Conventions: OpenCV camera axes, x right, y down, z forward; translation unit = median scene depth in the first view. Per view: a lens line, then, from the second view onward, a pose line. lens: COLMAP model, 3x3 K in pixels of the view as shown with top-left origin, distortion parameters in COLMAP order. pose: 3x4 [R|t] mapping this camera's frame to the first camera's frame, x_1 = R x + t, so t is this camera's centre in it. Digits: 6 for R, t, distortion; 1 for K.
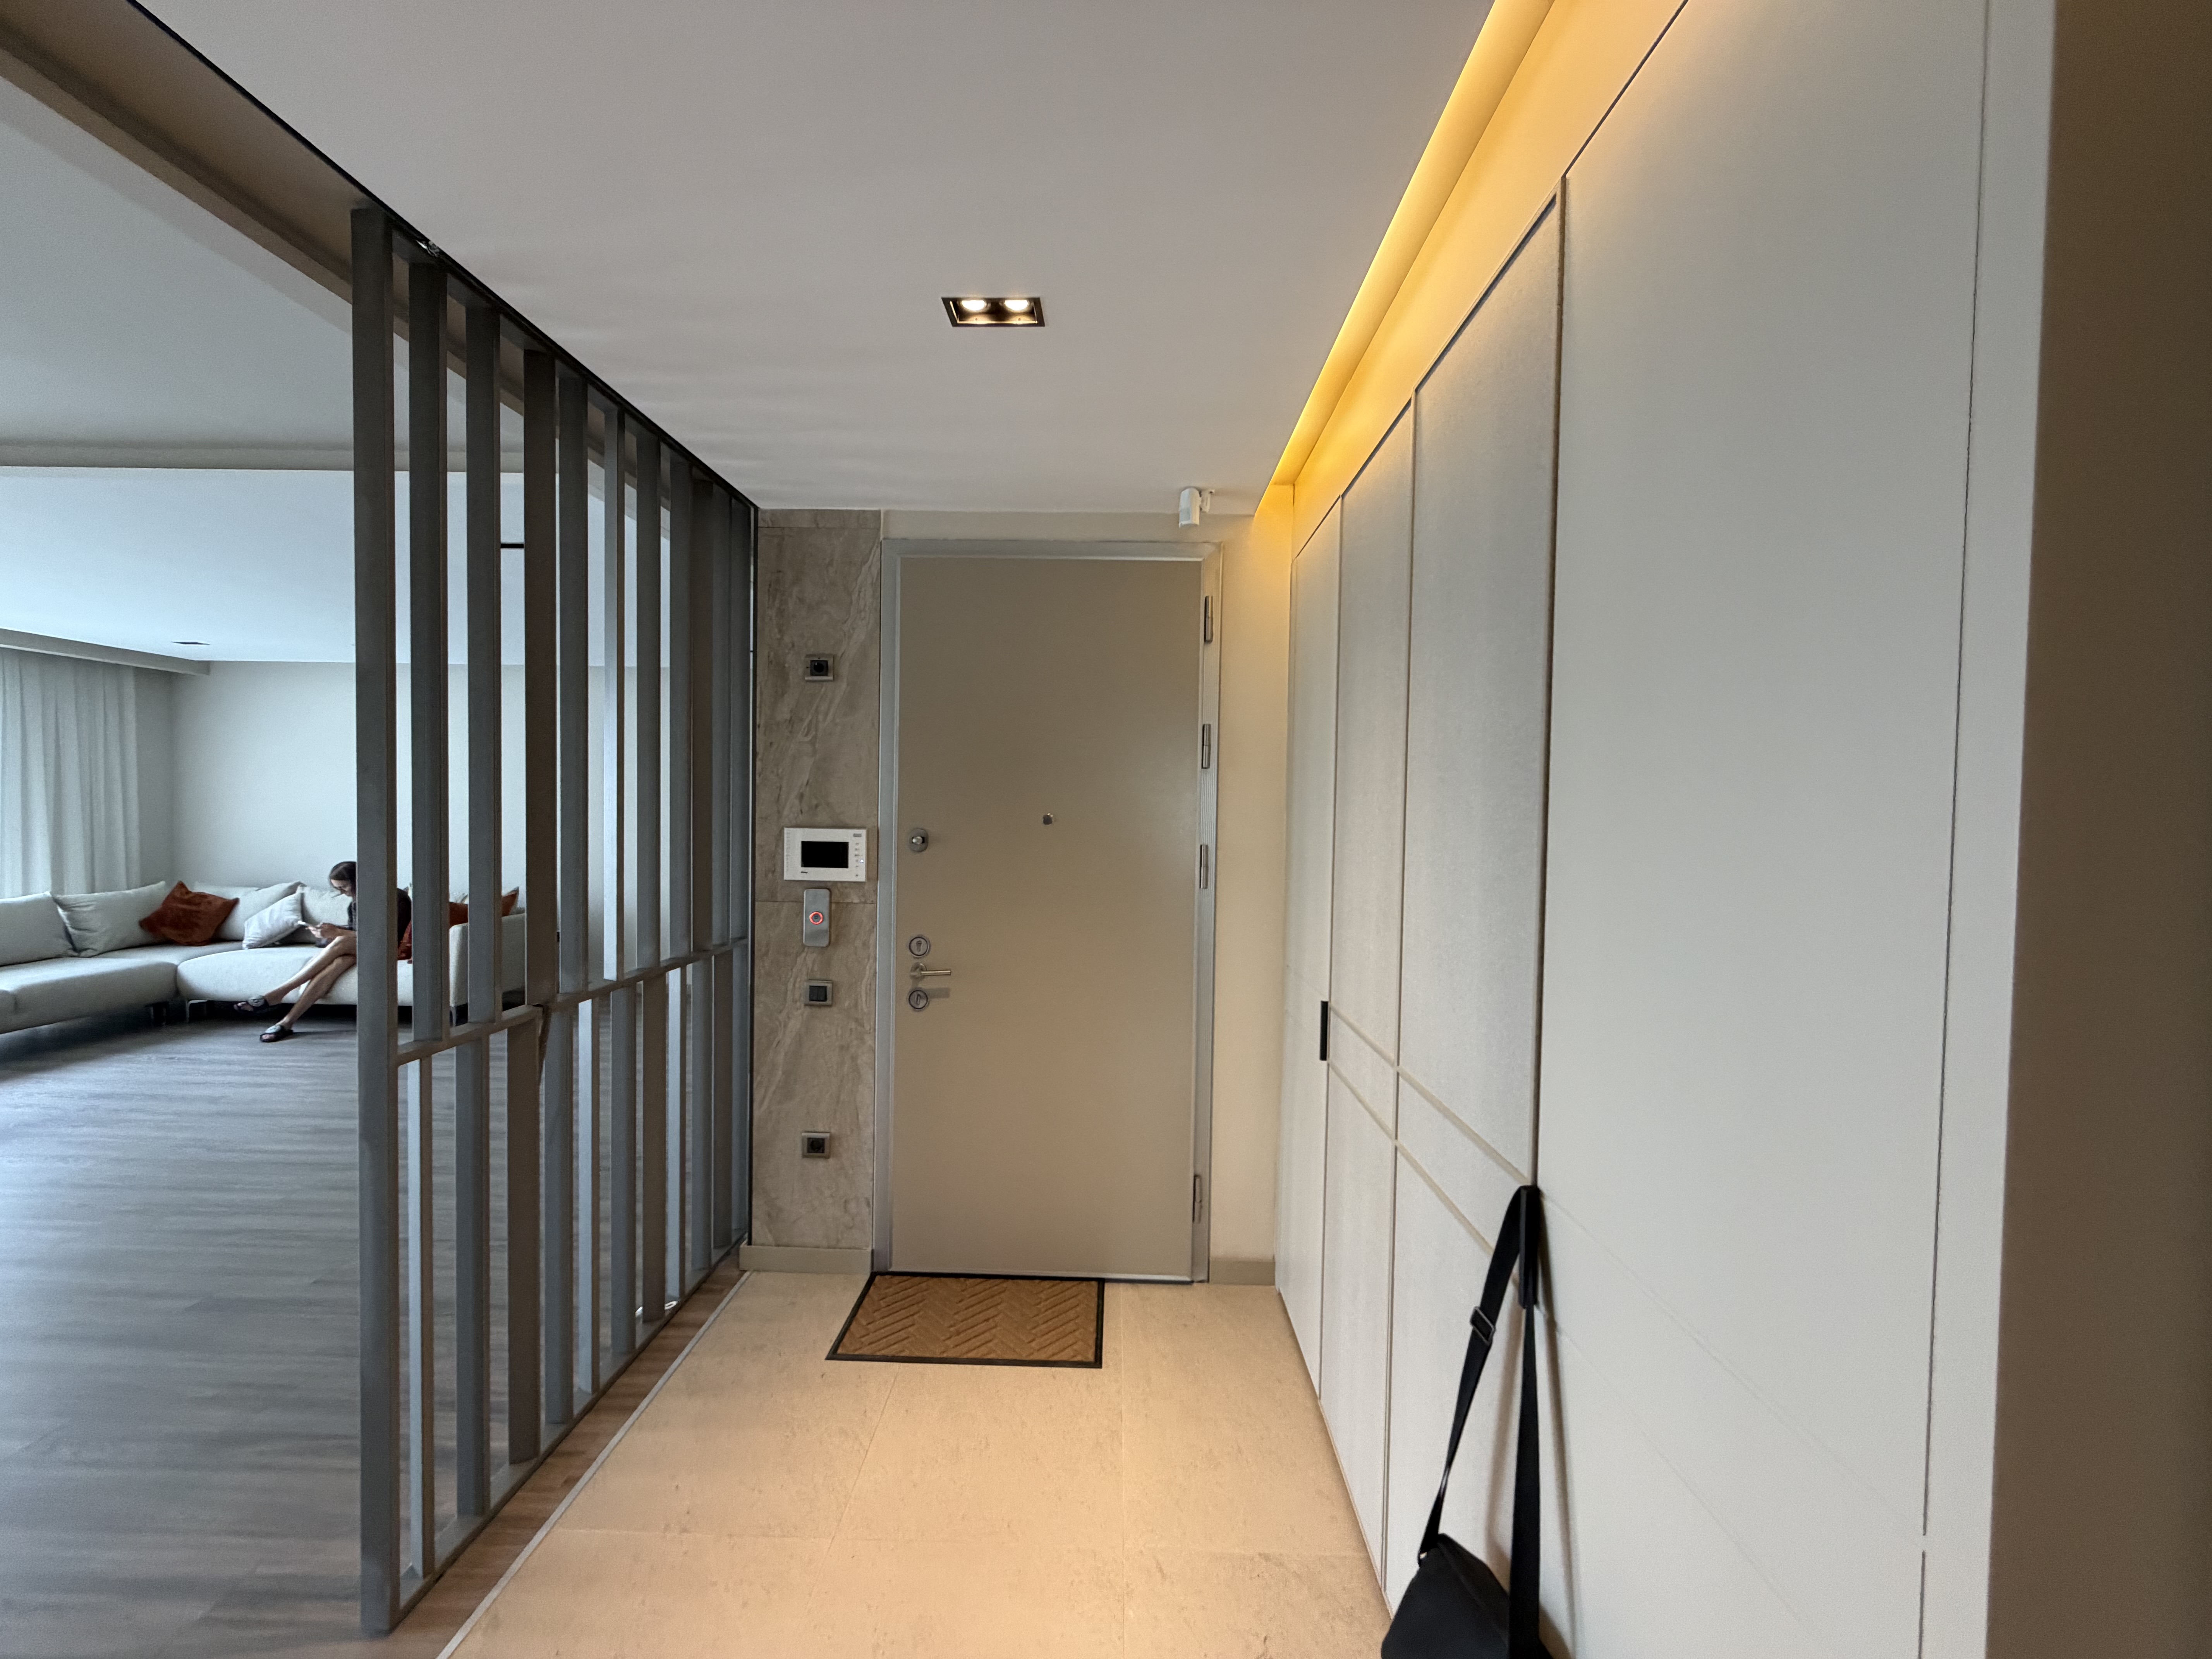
lens RADIAL K [[881.2, 0, 1102.2], [0, 881.2, 830.3], [0, 0, 1]] dist [0.001787, 0.000299]
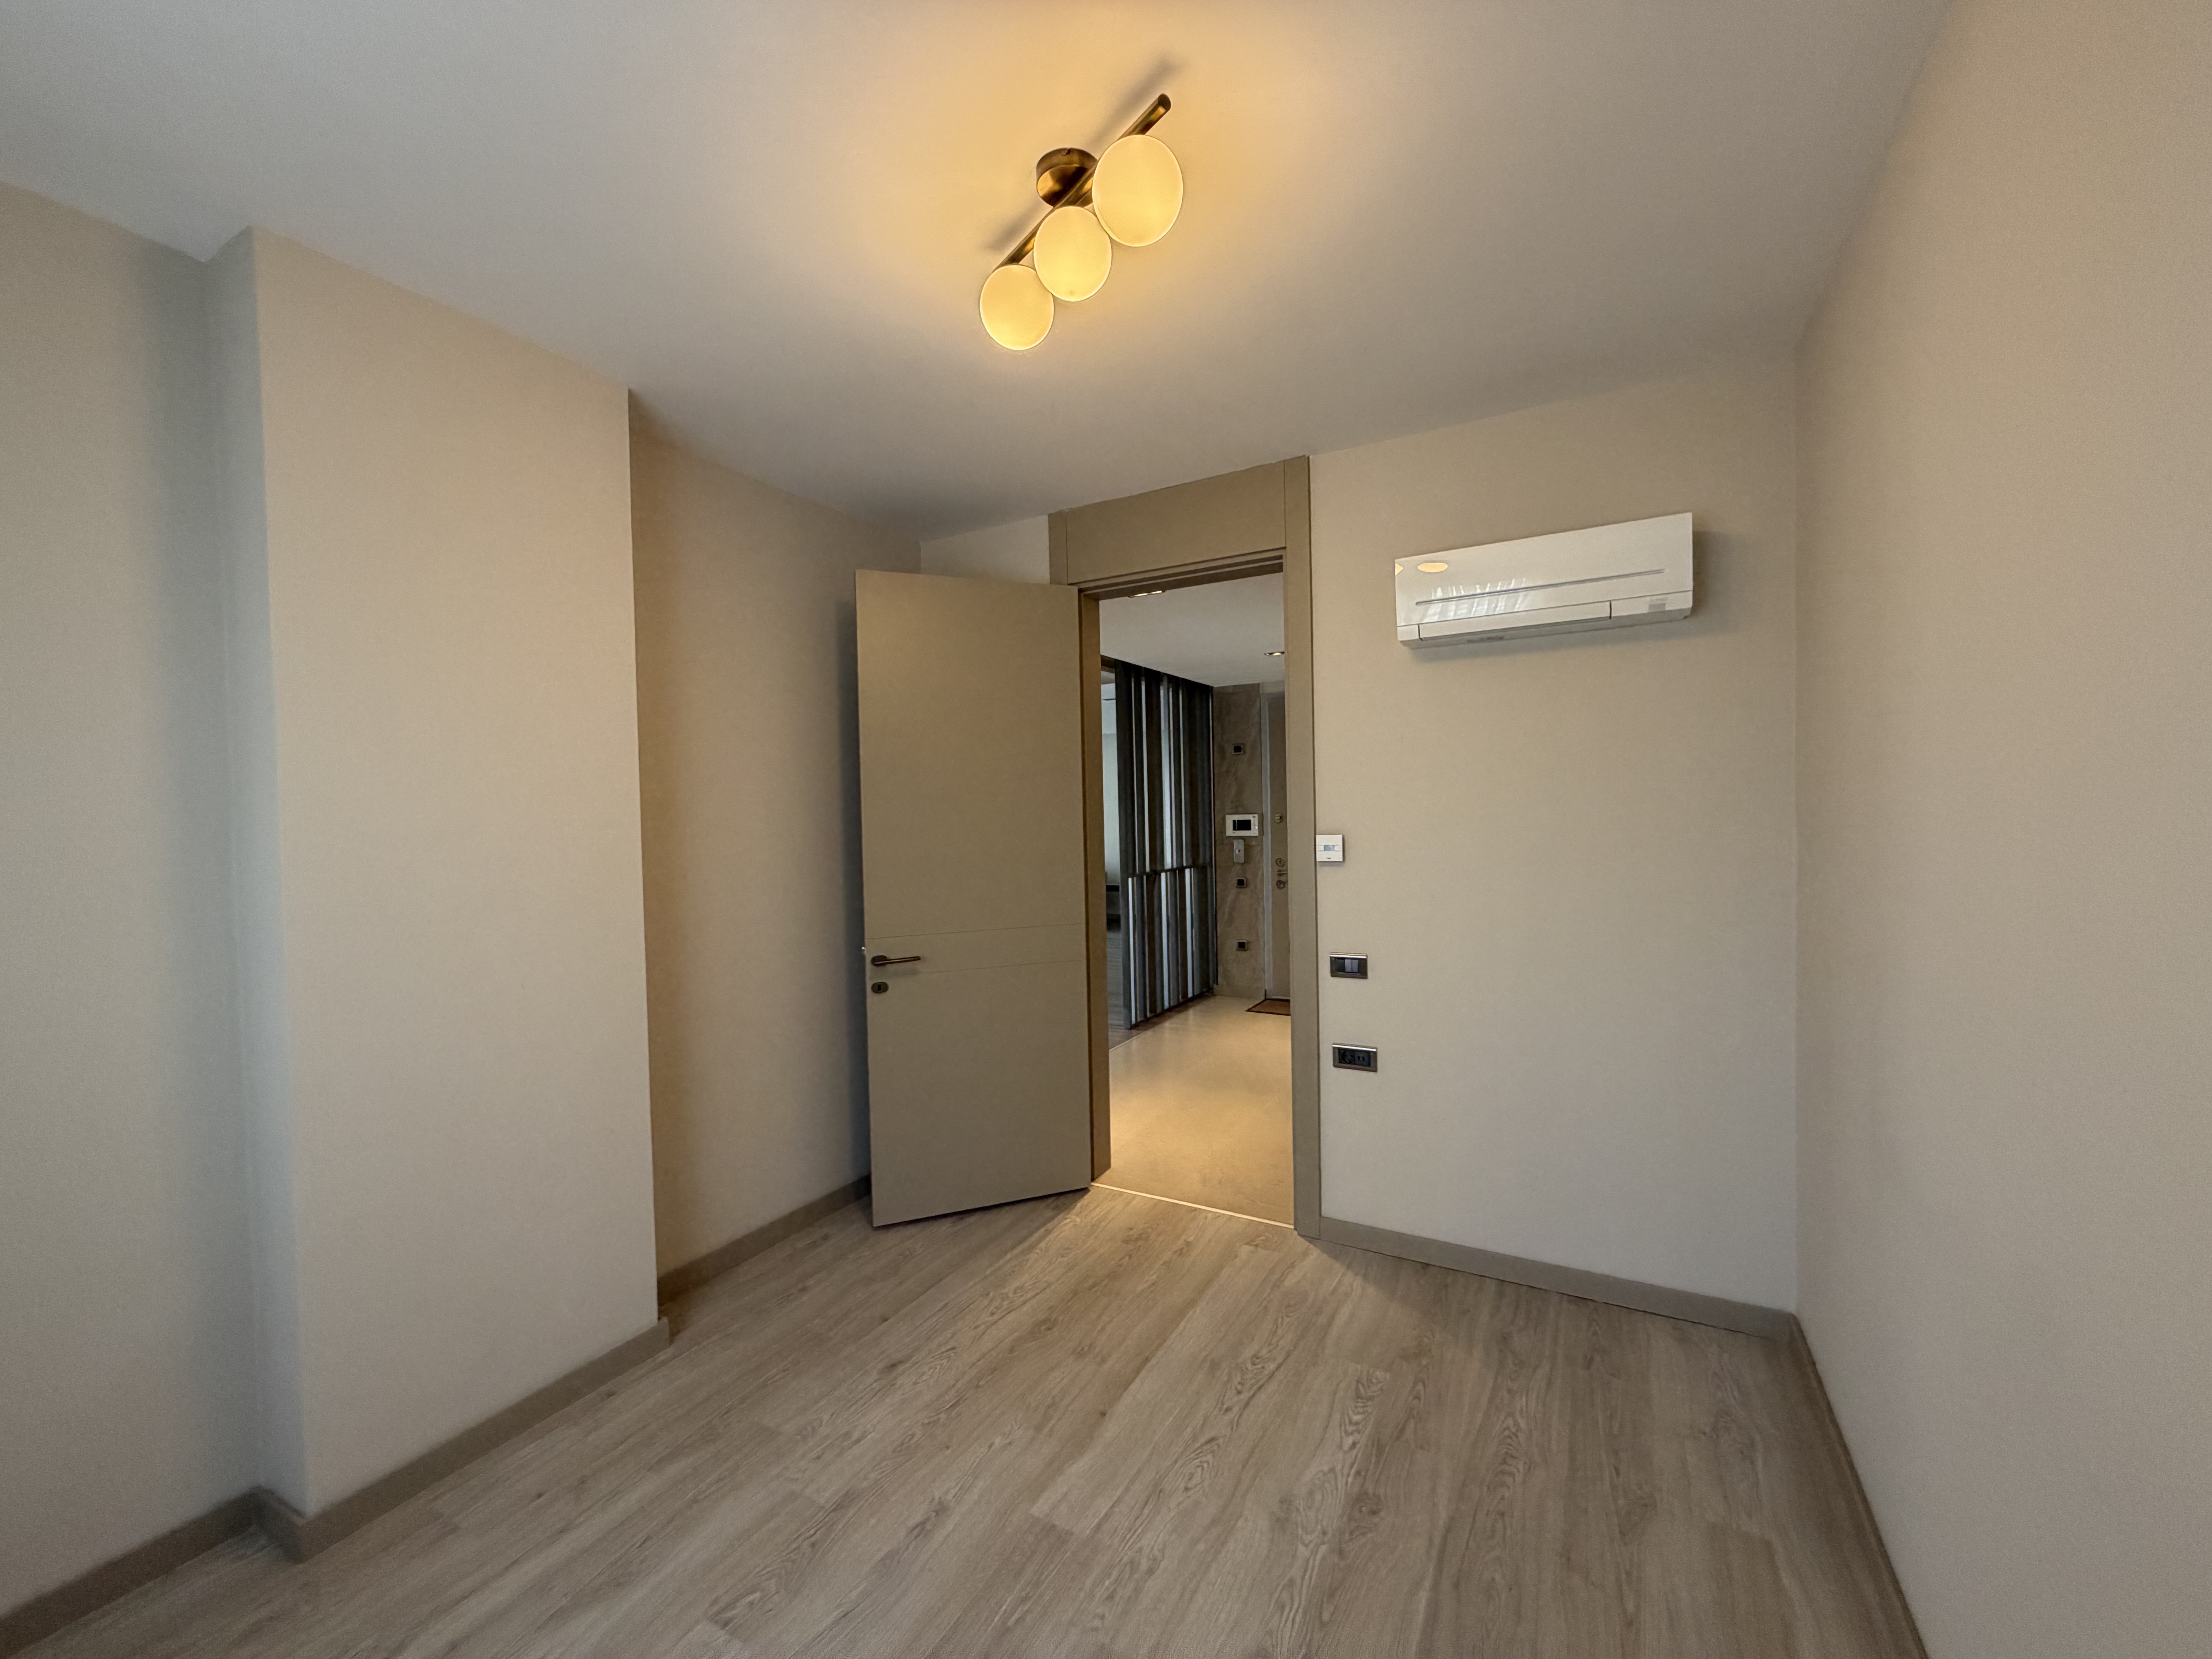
lens RADIAL K [[881.2, 0, 1102.2], [0, 881.2, 830.3], [0, 0, 1]] dist [0.001787, 0.000299]
pose [[0.877462, -0.027541, -0.478855, 0.509479], [0.025437, 0.999617, -0.010882, 0.057951], [0.478972, -0.002632, 0.877826, -1.315622]]
